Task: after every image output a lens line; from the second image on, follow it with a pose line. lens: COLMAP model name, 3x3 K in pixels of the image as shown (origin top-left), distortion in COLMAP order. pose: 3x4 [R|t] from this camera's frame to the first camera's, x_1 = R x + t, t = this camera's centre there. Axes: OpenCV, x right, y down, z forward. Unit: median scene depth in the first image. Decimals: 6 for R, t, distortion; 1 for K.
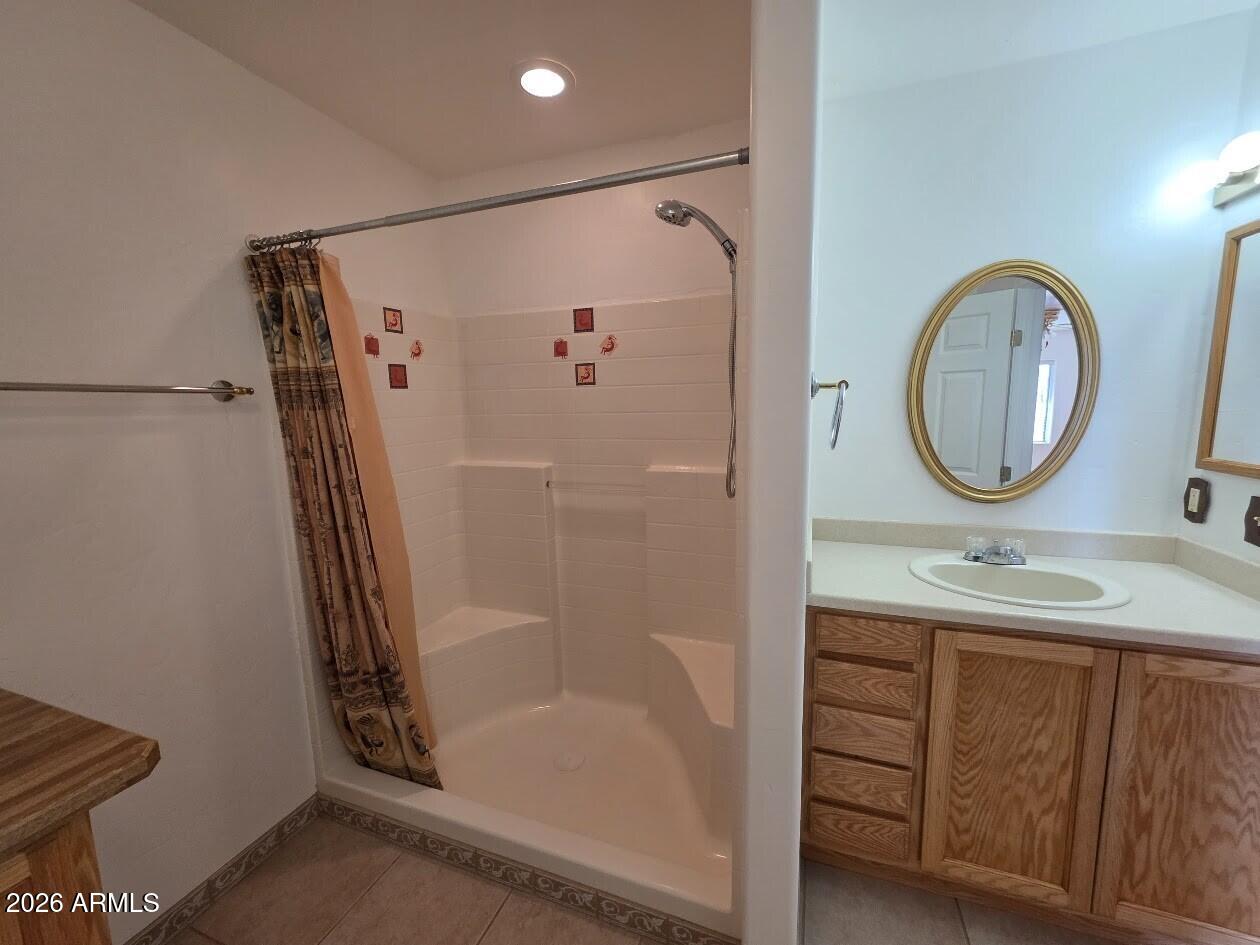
lens RADIAL K [[498.0, 0, 630.0], [0, 498.0, 472.5], [0, 0, 1]] dist [0.002328, 0.000798]
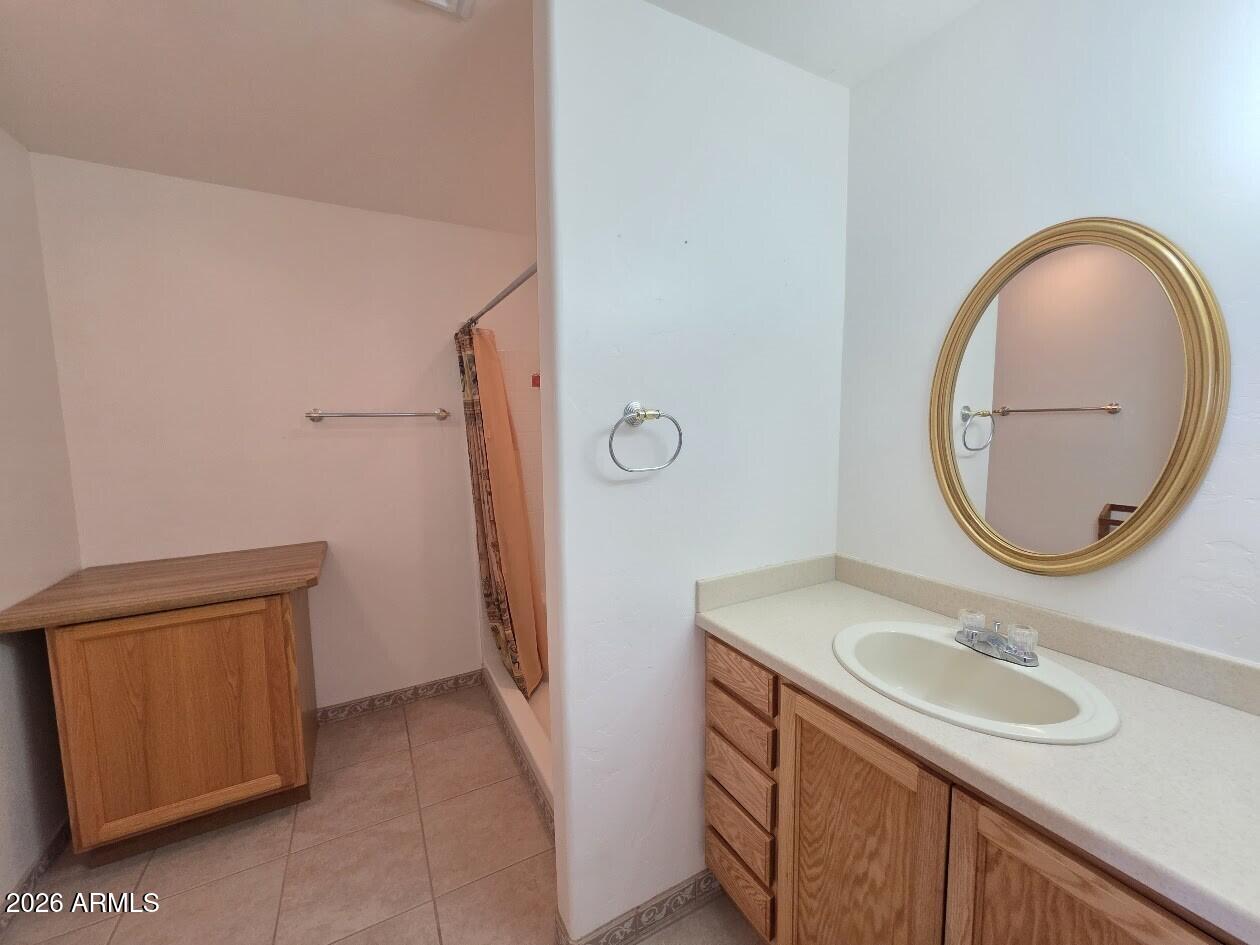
lens RADIAL K [[498.0, 0, 630.0], [0, 498.0, 472.5], [0, 0, 1]] dist [0.002328, 0.000798]
pose [[0.752745, 0.077147, -0.653776, 0.941614], [-0.086756, 0.996073, 0.017649, -0.053800], [0.652571, 0.043434, 0.756482, 0.128947]]
